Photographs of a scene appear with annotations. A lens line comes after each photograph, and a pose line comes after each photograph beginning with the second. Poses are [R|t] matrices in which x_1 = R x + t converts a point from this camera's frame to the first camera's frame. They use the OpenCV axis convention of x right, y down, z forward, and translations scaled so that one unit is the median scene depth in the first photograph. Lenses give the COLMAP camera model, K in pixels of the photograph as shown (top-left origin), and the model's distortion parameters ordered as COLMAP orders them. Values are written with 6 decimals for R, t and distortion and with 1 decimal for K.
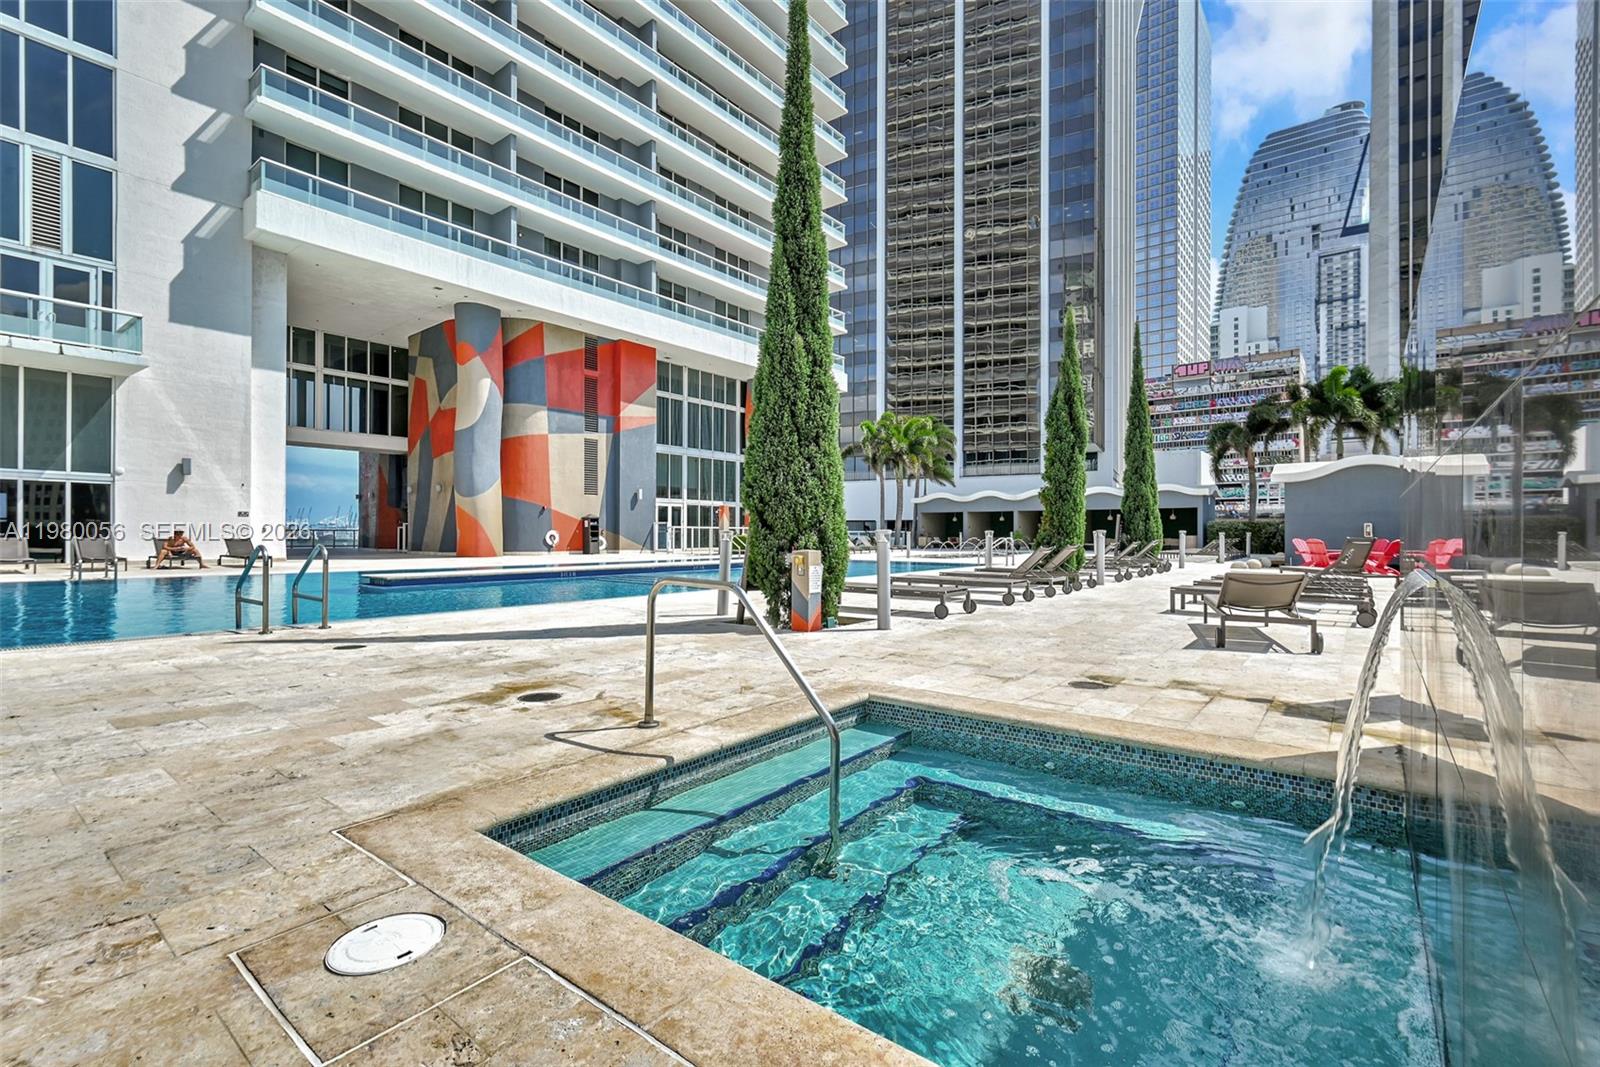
lens RADIAL K [[710.7, 0, 804.2], [0, 710.7, 525.4], [0, 0, 1]] dist [0.002171, 0.000670]
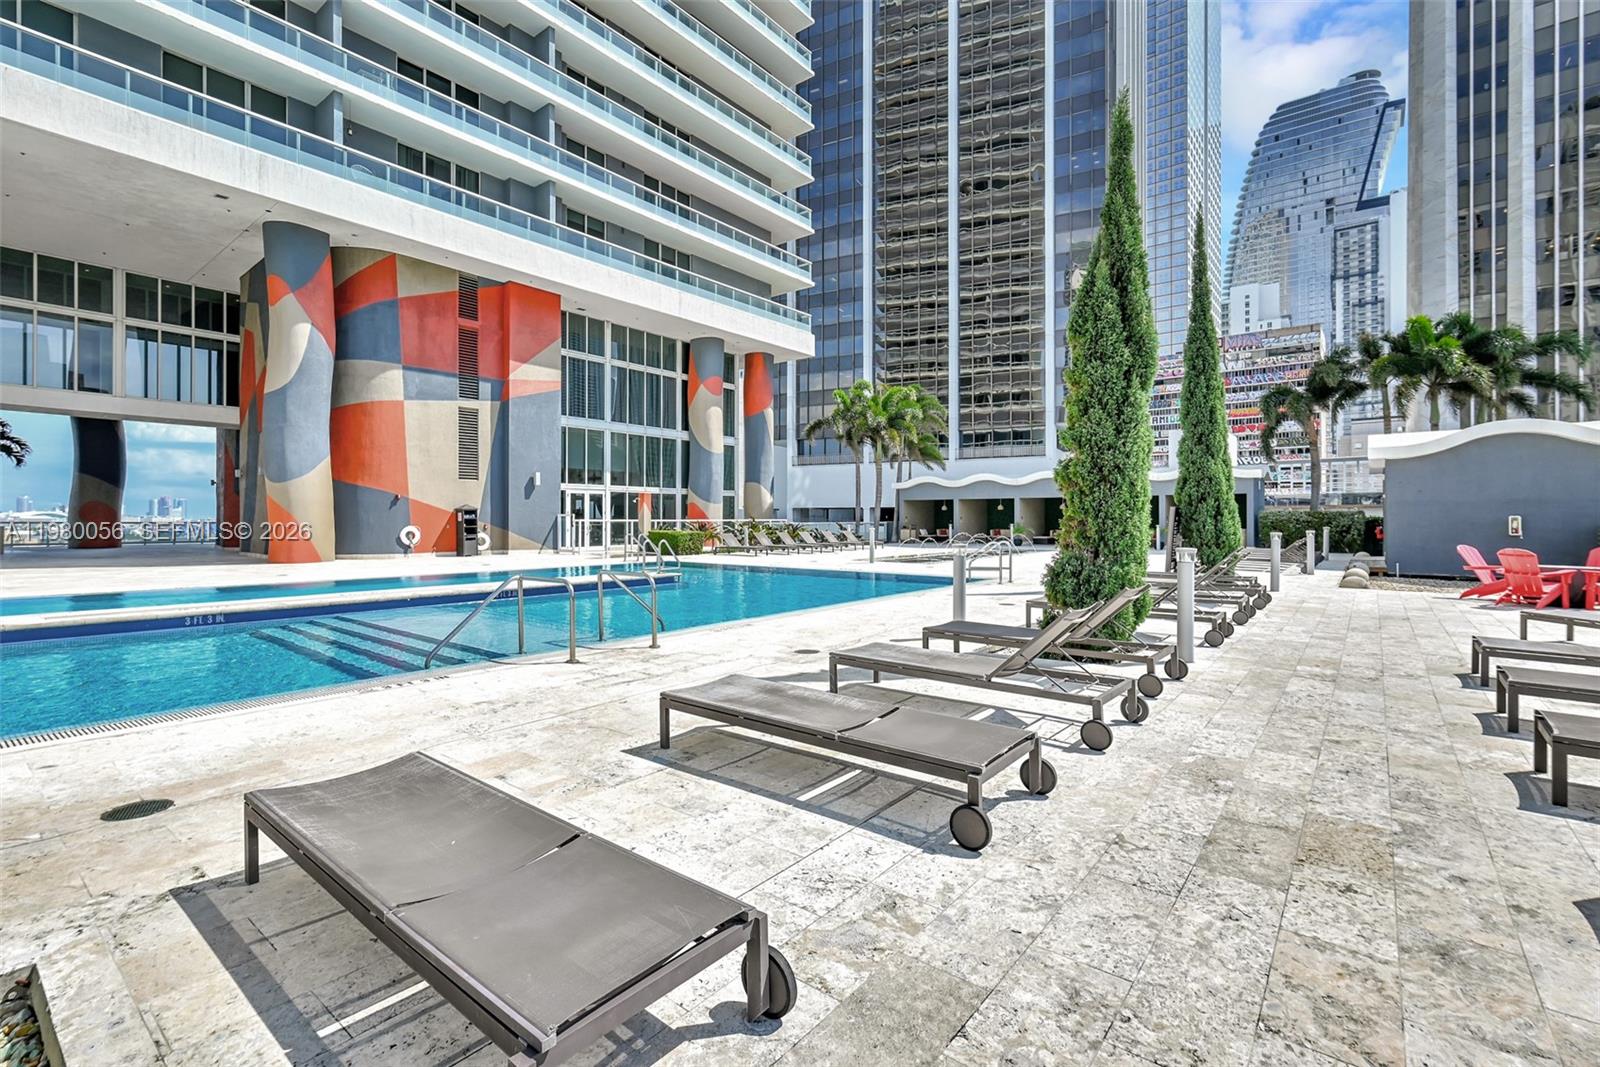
lens RADIAL K [[716.1, 0, 797.1], [0, 716.1, 512.7], [0, 0, 1]] dist [0.002282, -0.000176]
pose [[0.999947, -0.002143, -0.010076, 0.055999], [0.002166, 0.999995, 0.002305, -0.006415], [0.010071, -0.002327, 0.999947, 0.181384]]
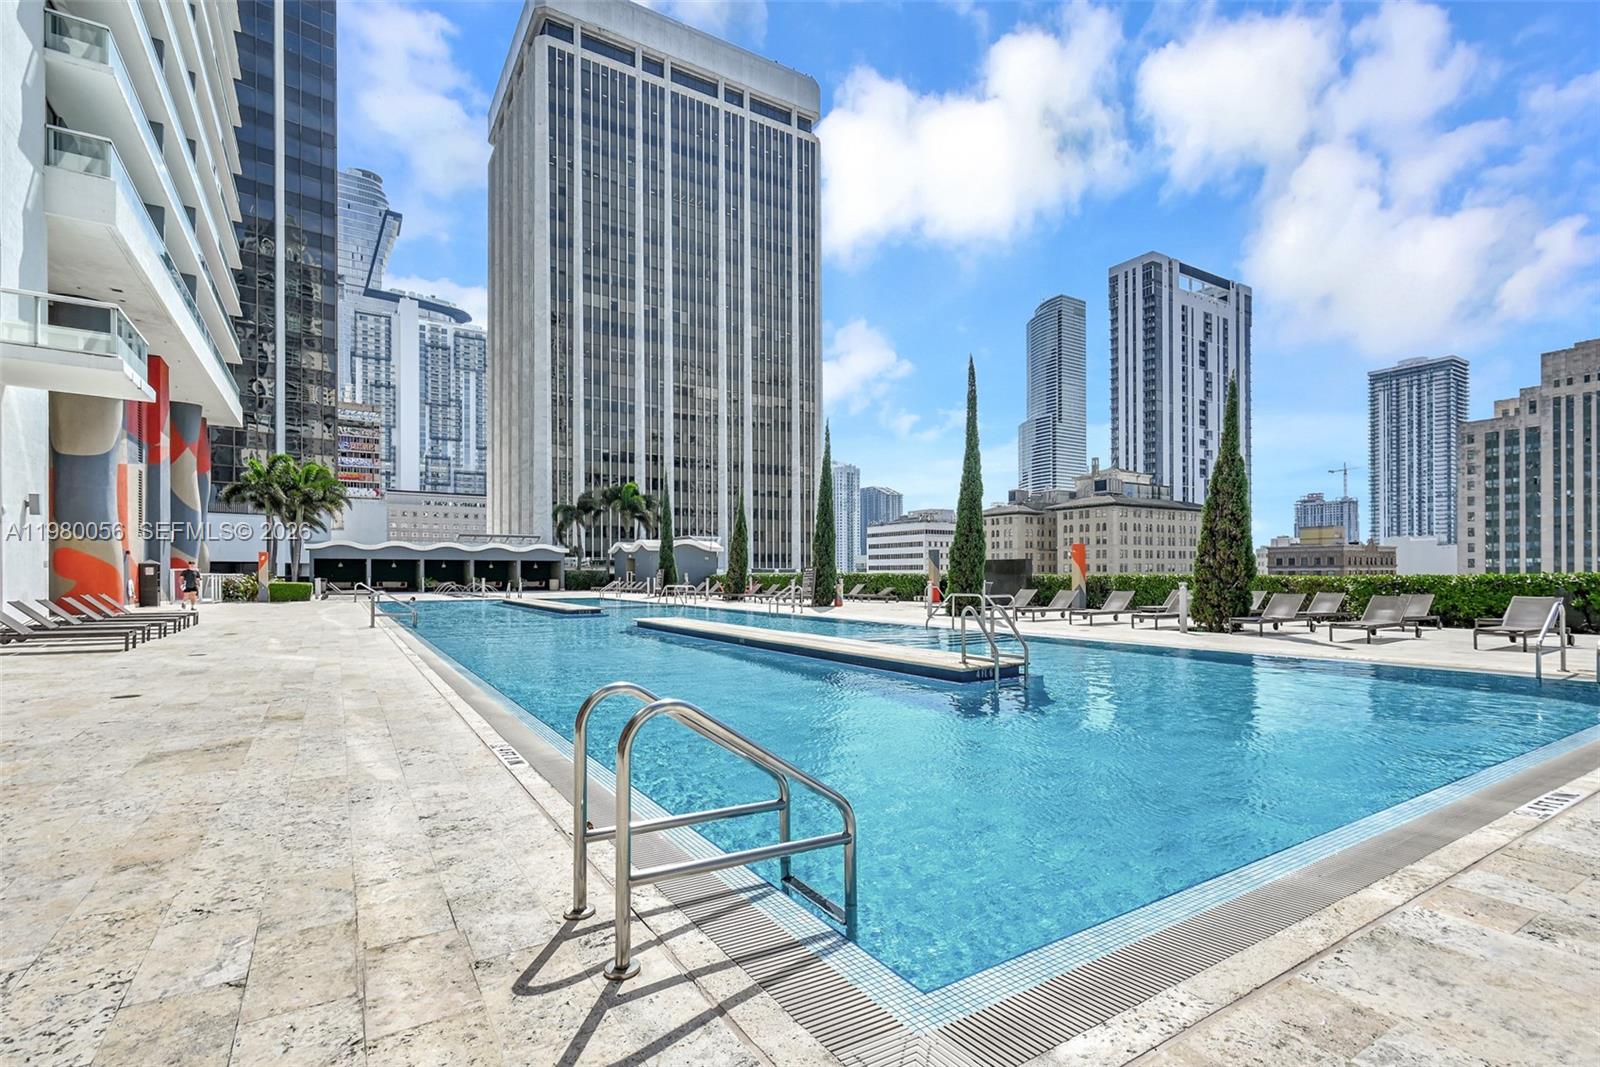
lens RADIAL K [[754.5, 0, 803.1], [0, 754.5, 571.0], [0, 0, 1]] dist [0.000692, 0.000305]
pose [[0.341435, -0.000074, 0.939905, -0.684664], [-0.006751, 0.999974, 0.002531, -0.008603], [-0.939881, -0.007209, 0.341426, -0.036951]]
